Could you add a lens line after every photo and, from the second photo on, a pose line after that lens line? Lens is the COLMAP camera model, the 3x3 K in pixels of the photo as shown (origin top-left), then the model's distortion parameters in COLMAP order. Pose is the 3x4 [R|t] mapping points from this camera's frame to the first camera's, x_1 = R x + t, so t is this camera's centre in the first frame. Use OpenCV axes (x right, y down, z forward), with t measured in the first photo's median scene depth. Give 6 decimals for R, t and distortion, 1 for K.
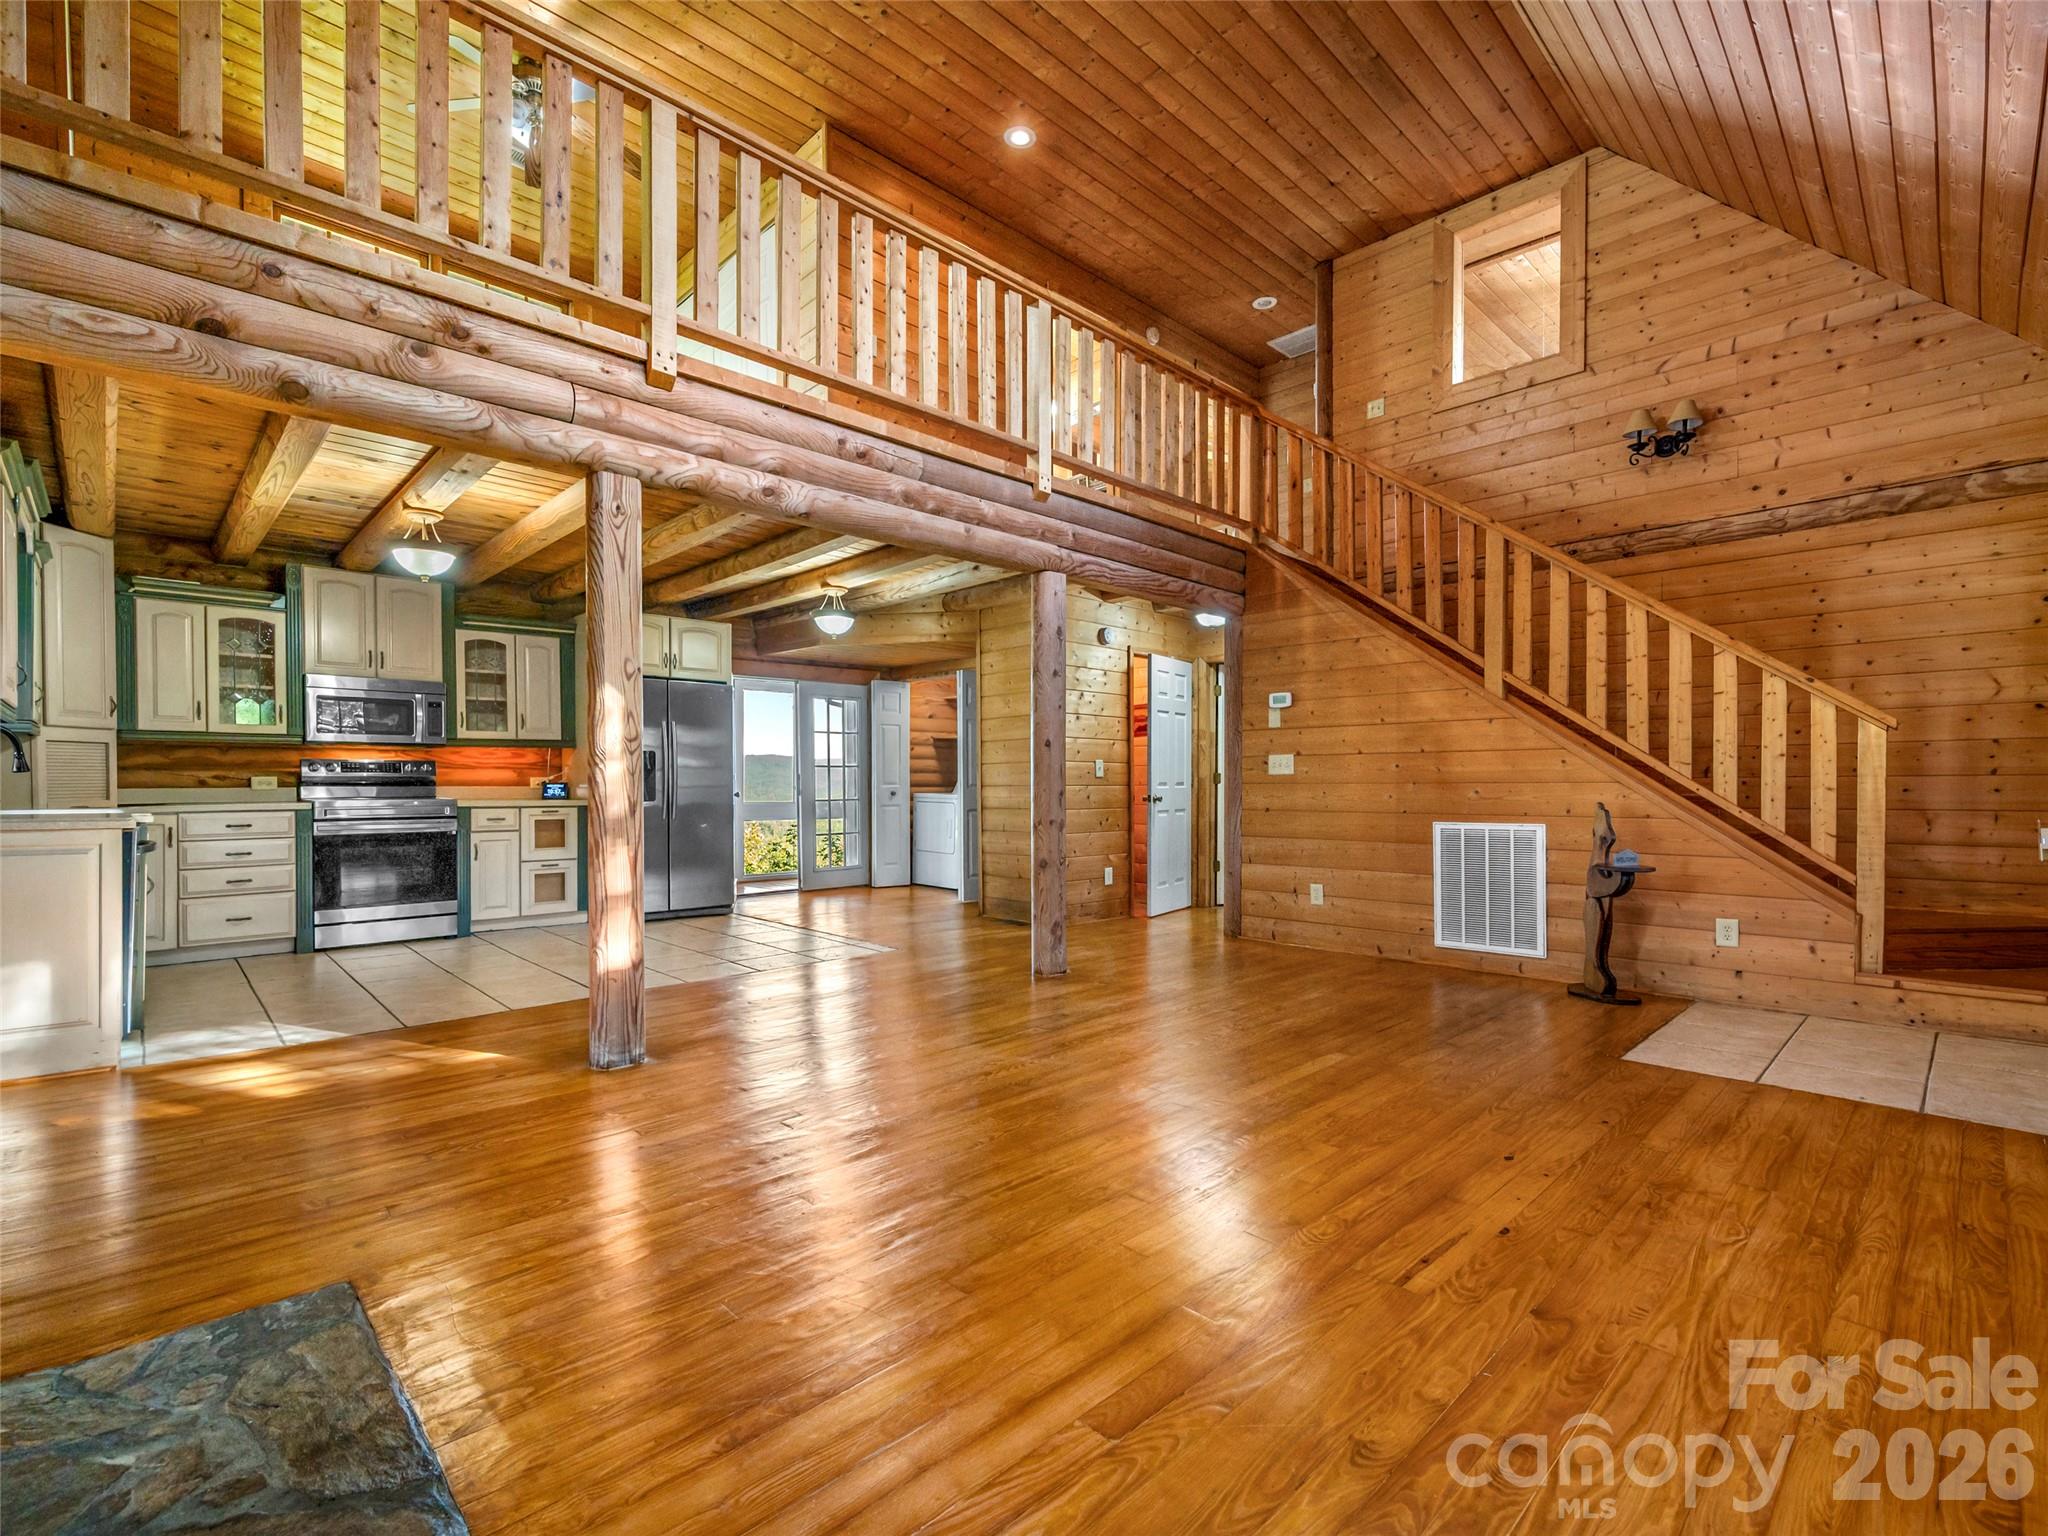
lens RADIAL K [[930.2, 0, 1032.9], [0, 930.2, 785.7], [0, 0, 1]] dist [-0.001891, -0.000688]
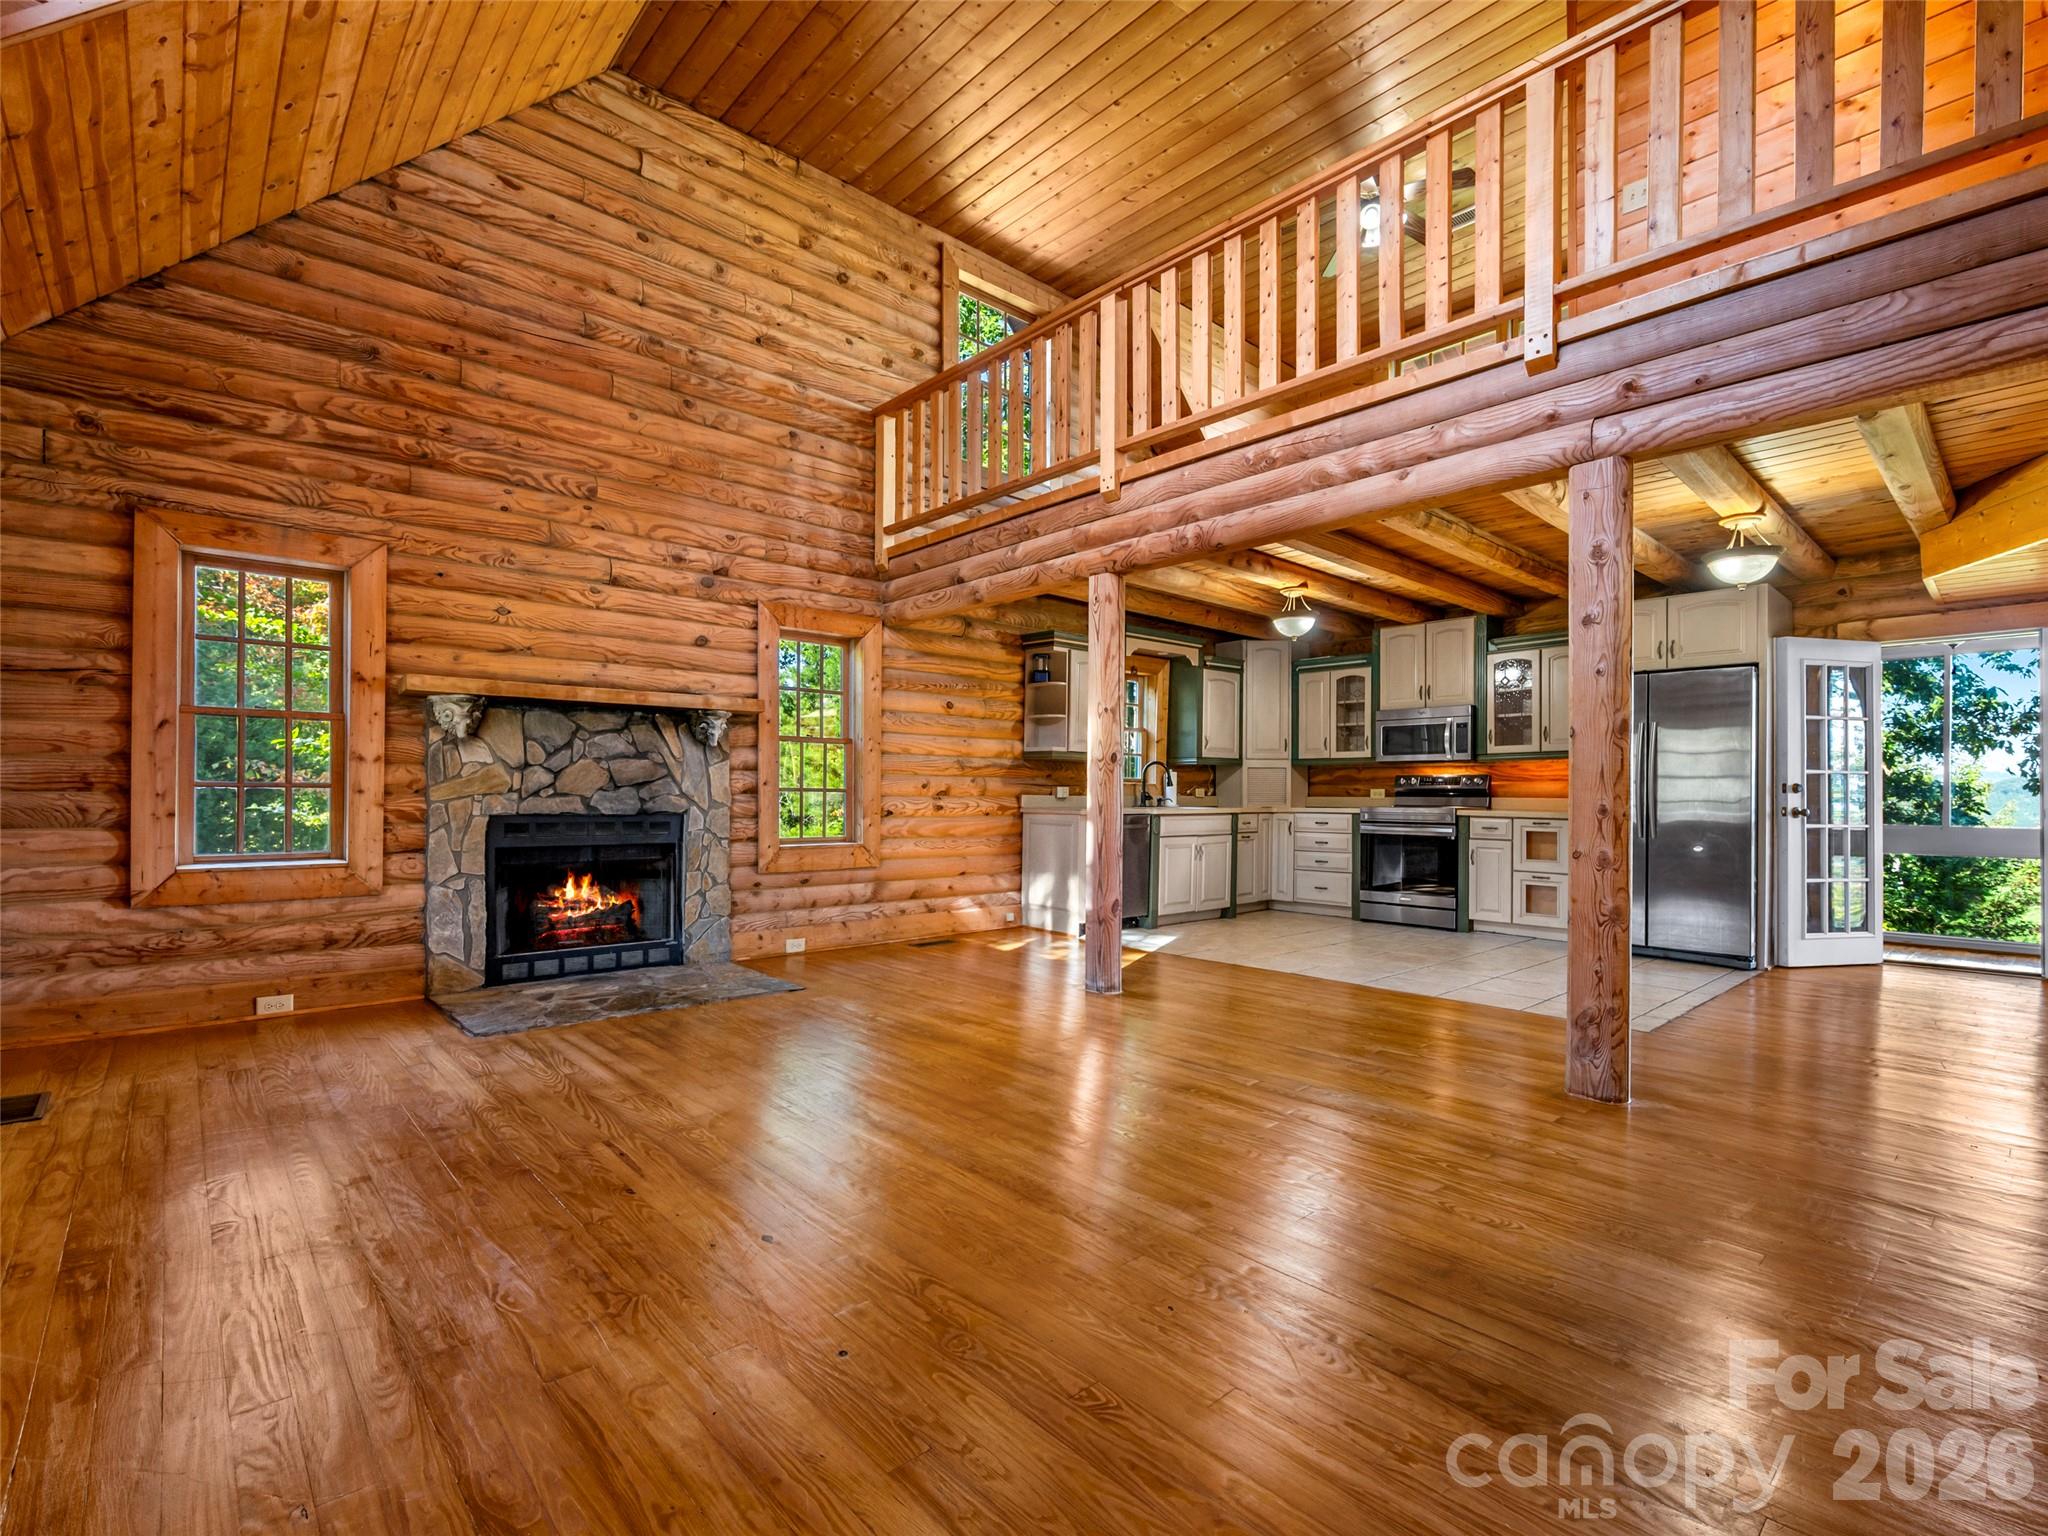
lens RADIAL K [[930.2, 0, 1007.4], [0, 930.2, 788.1], [0, 0, 1]] dist [-0.001891, -0.000688]
pose [[-0.038883, -0.004102, -0.999235, 0.528991], [-0.011562, 0.999926, -0.003655, 0.000187], [0.999177, 0.011411, -0.038927, 0.492952]]
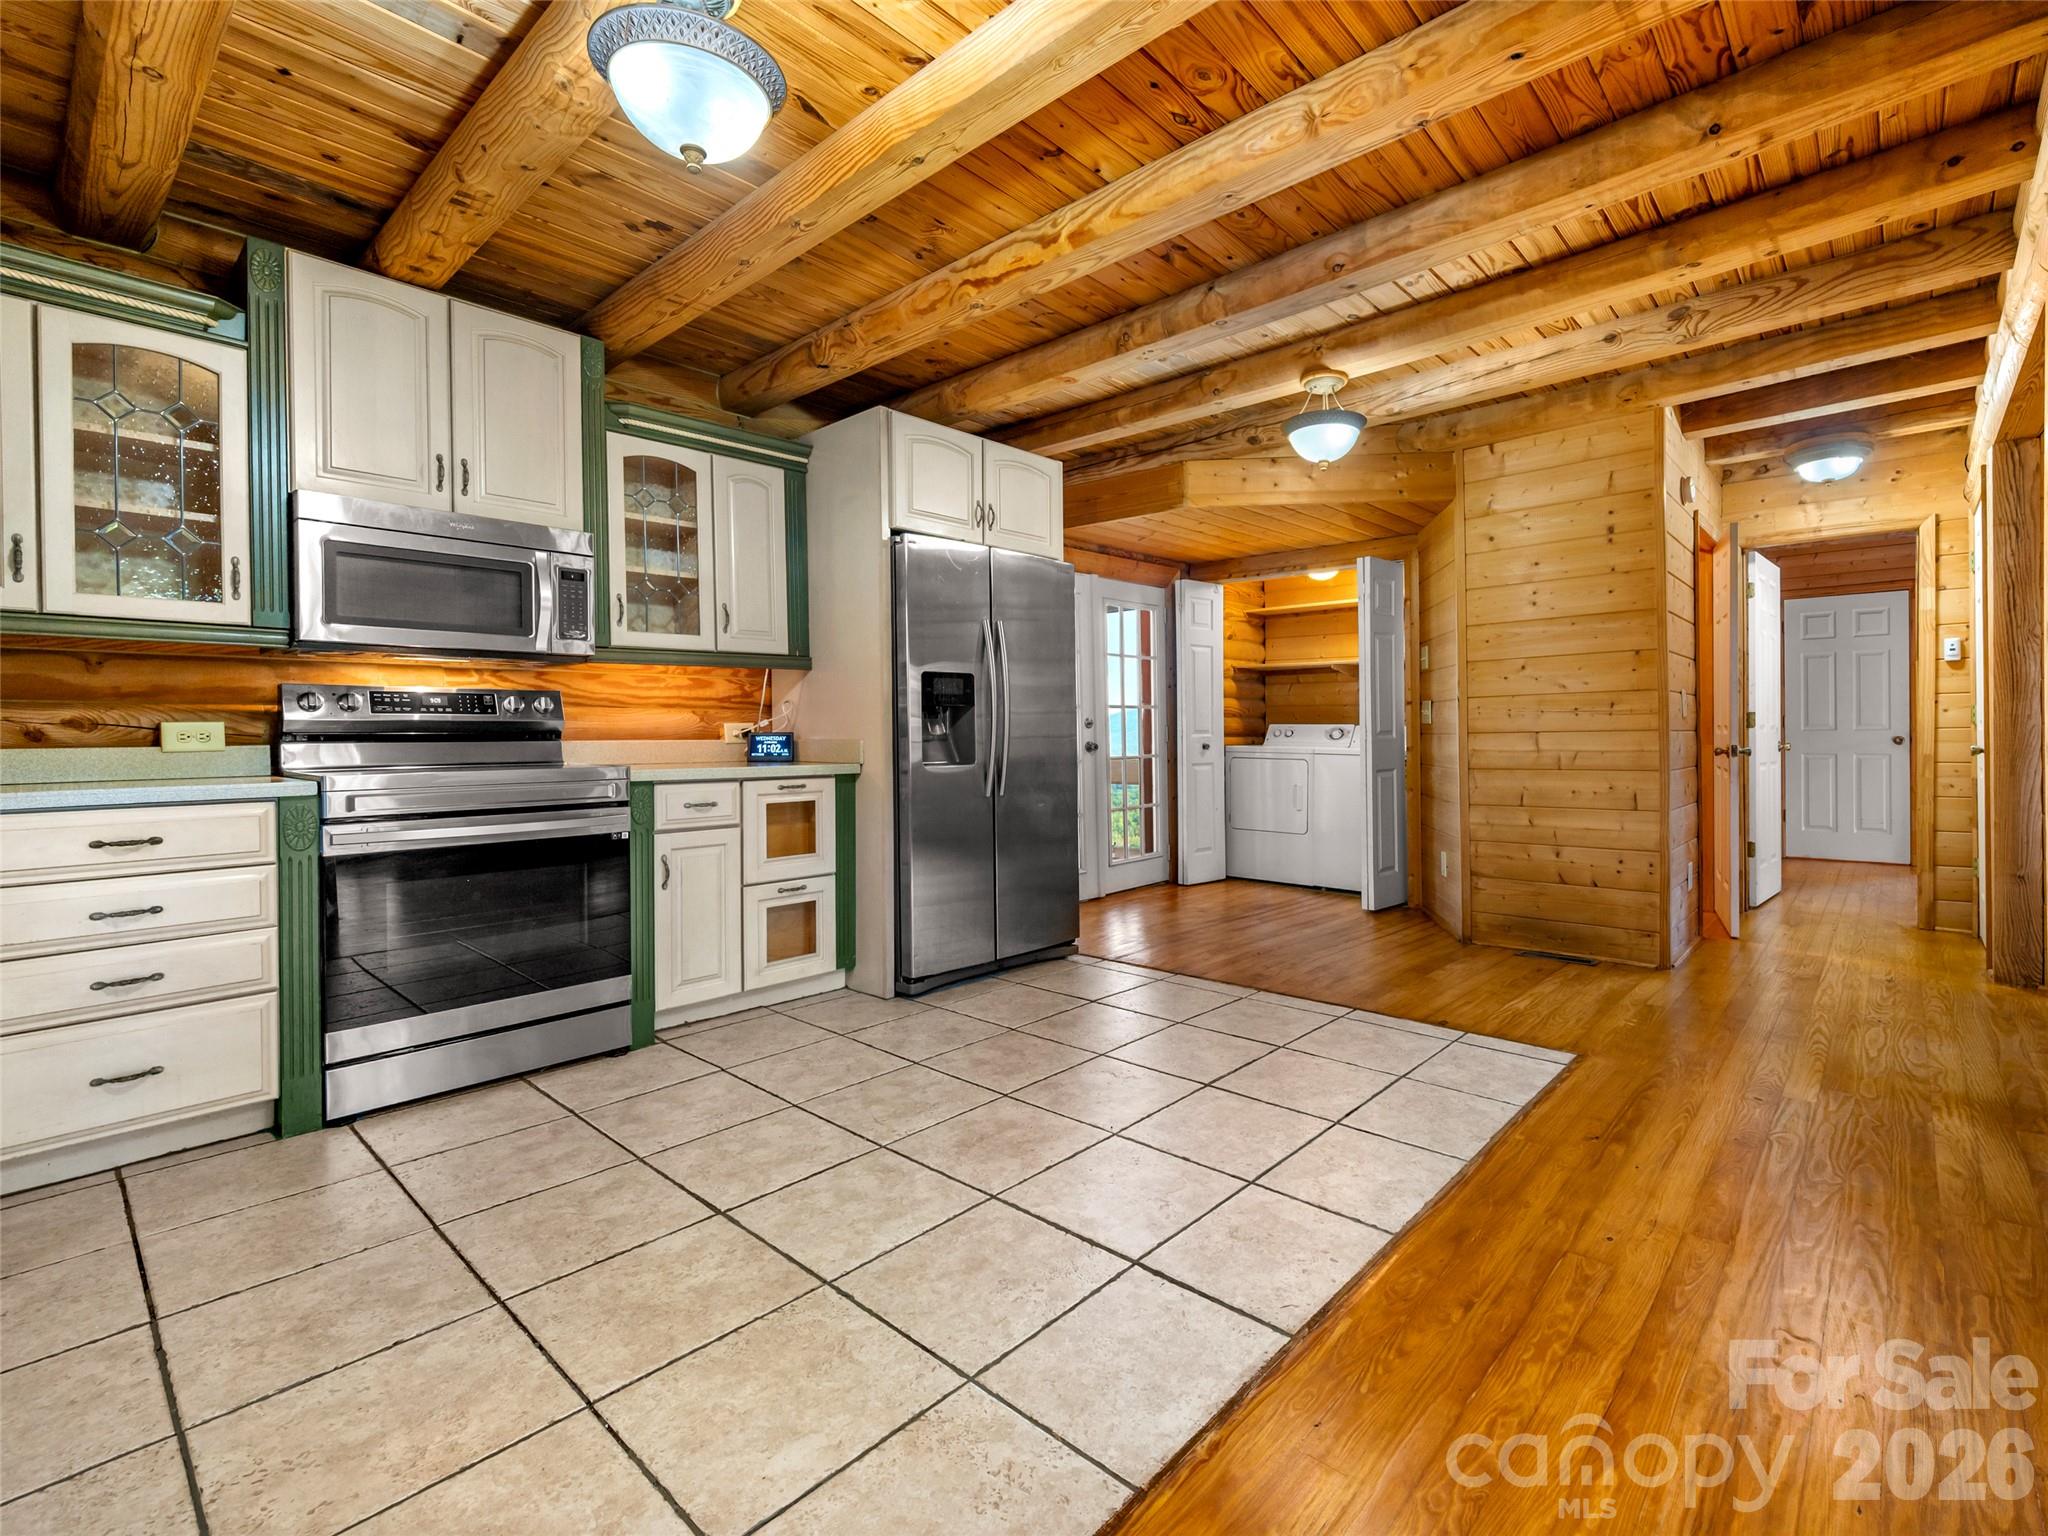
lens RADIAL K [[930.2, 0, 1144.1], [0, 930.2, 732.4], [0, 0, 1]] dist [-0.001891, -0.000688]
pose [[0.993749, -0.008231, 0.111335, -0.402195], [0.008803, 0.999950, -0.004646, 0.001293], [-0.111291, 0.005597, 0.993772, 0.480743]]
